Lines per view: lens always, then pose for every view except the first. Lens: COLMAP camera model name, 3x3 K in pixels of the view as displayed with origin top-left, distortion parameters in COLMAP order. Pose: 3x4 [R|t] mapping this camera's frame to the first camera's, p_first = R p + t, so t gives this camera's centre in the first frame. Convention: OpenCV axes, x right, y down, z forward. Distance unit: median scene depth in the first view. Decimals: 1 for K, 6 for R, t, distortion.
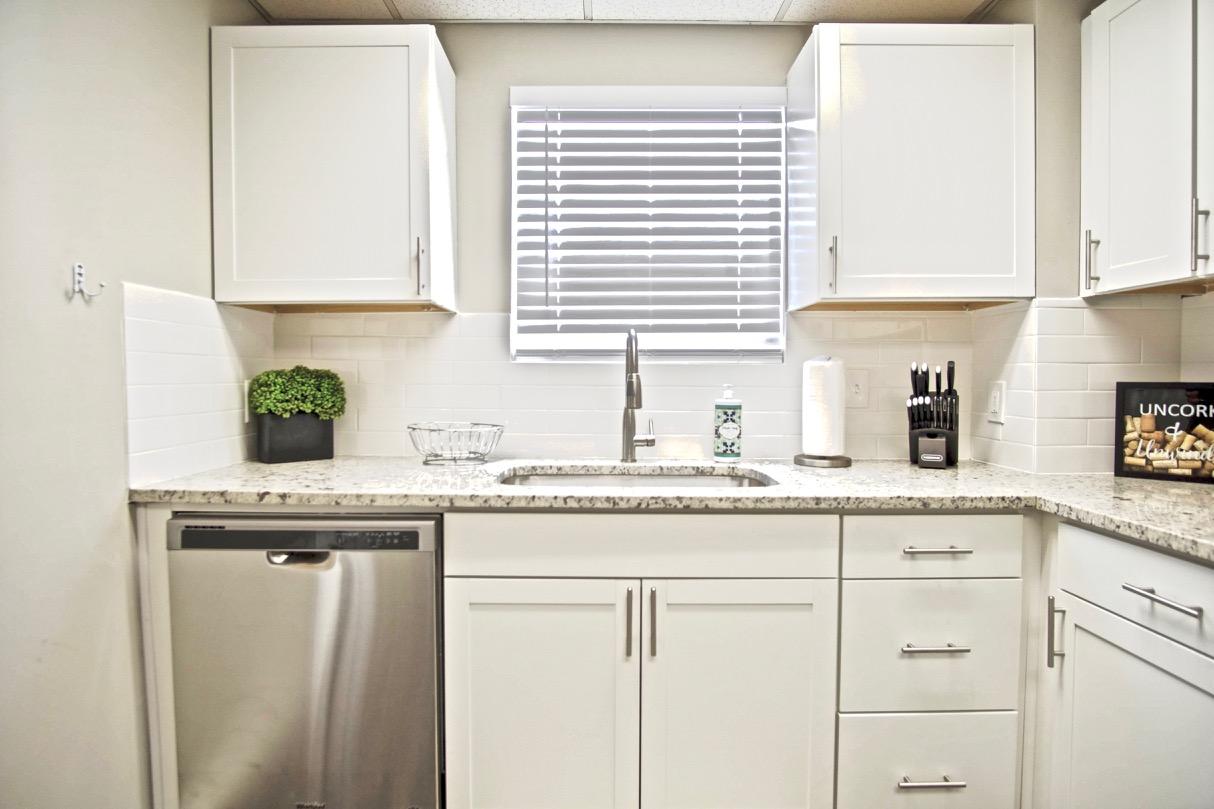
lens RADIAL K [[653.1, 0, 603.2], [0, 653.1, 393.4], [0, 0, 1]] dist [-0.038501, 0.013488]
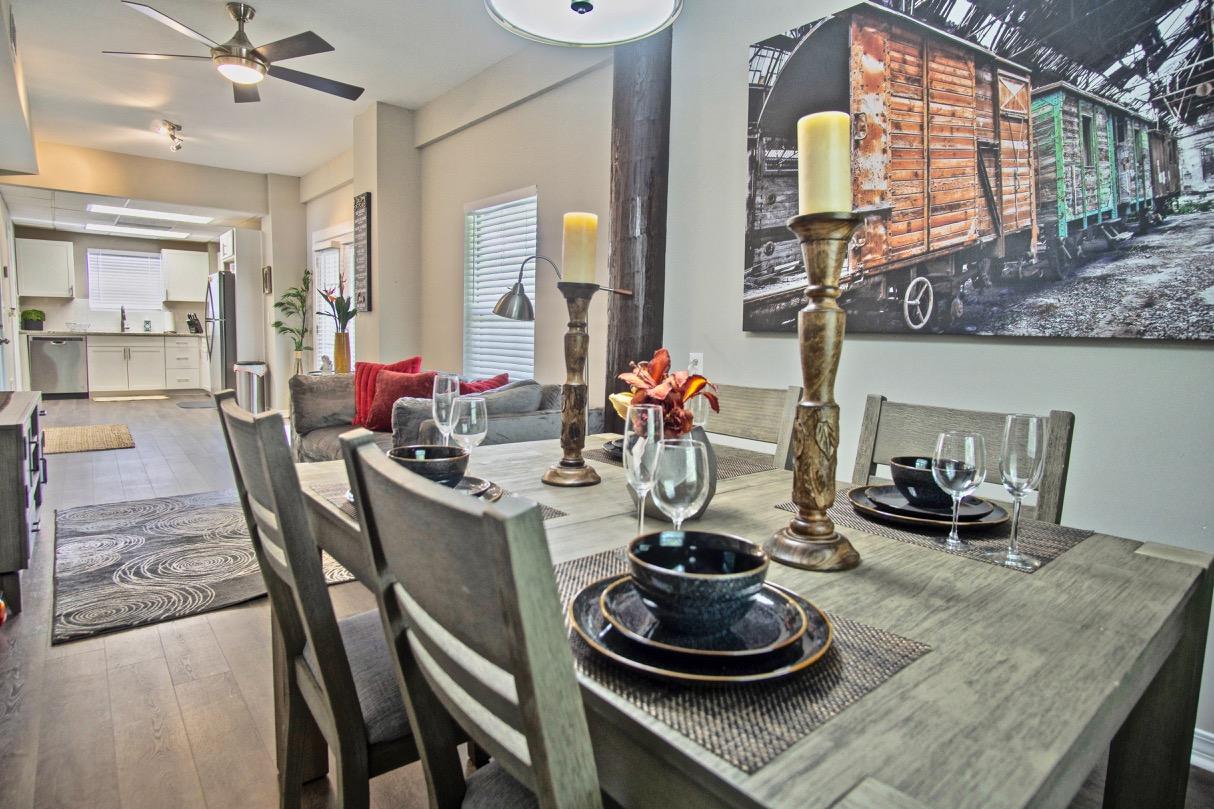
lens RADIAL K [[653.1, 0, 603.2], [0, 653.1, 393.4], [0, 0, 1]] dist [-0.038501, 0.013488]
pose [[0.765793, -0.038782, 0.641917, -0.328087], [-0.006730, 0.997642, 0.068301, 0.226682], [-0.643052, -0.056625, 0.763726, -5.314116]]
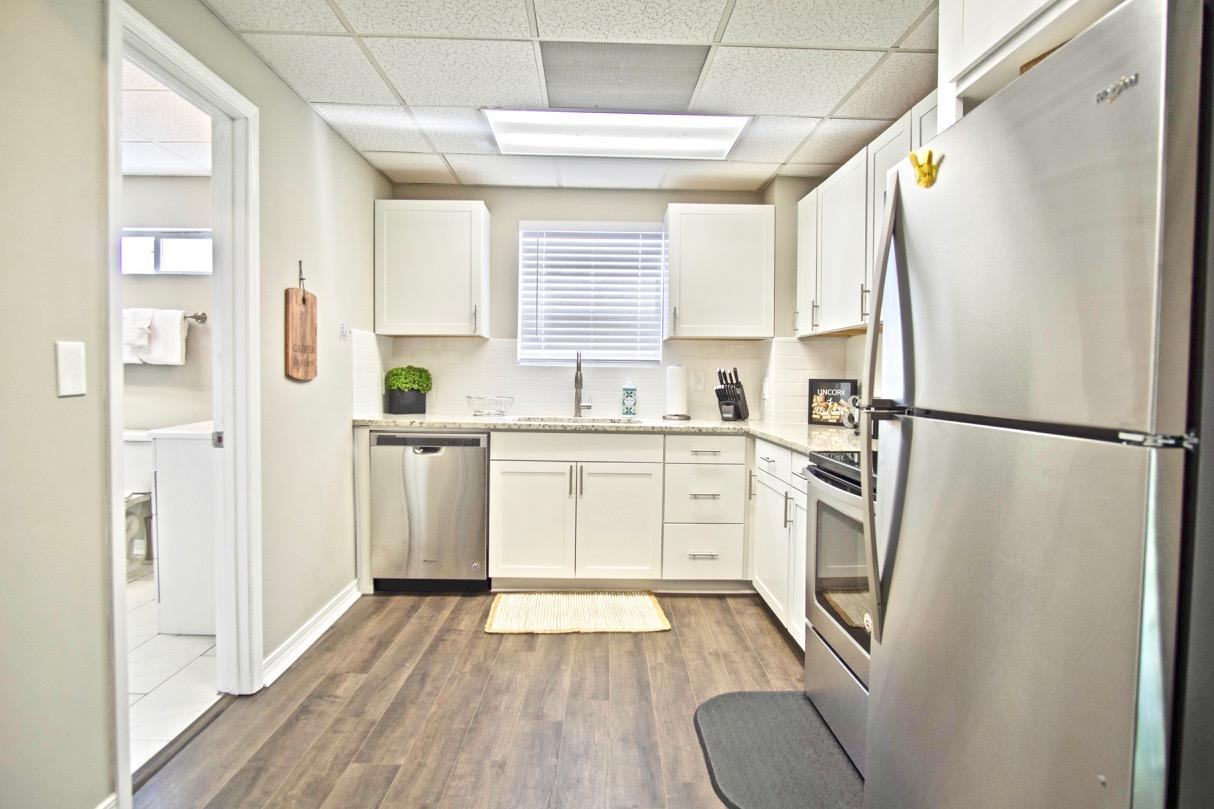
lens RADIAL K [[653.1, 0, 603.2], [0, 653.1, 393.4], [0, 0, 1]] dist [-0.038501, 0.013488]
pose [[0.999785, 0.012886, 0.016215, 0.089675], [-0.012967, 0.999904, 0.004911, 0.026224], [-0.016150, -0.005120, 0.999856, -1.039042]]
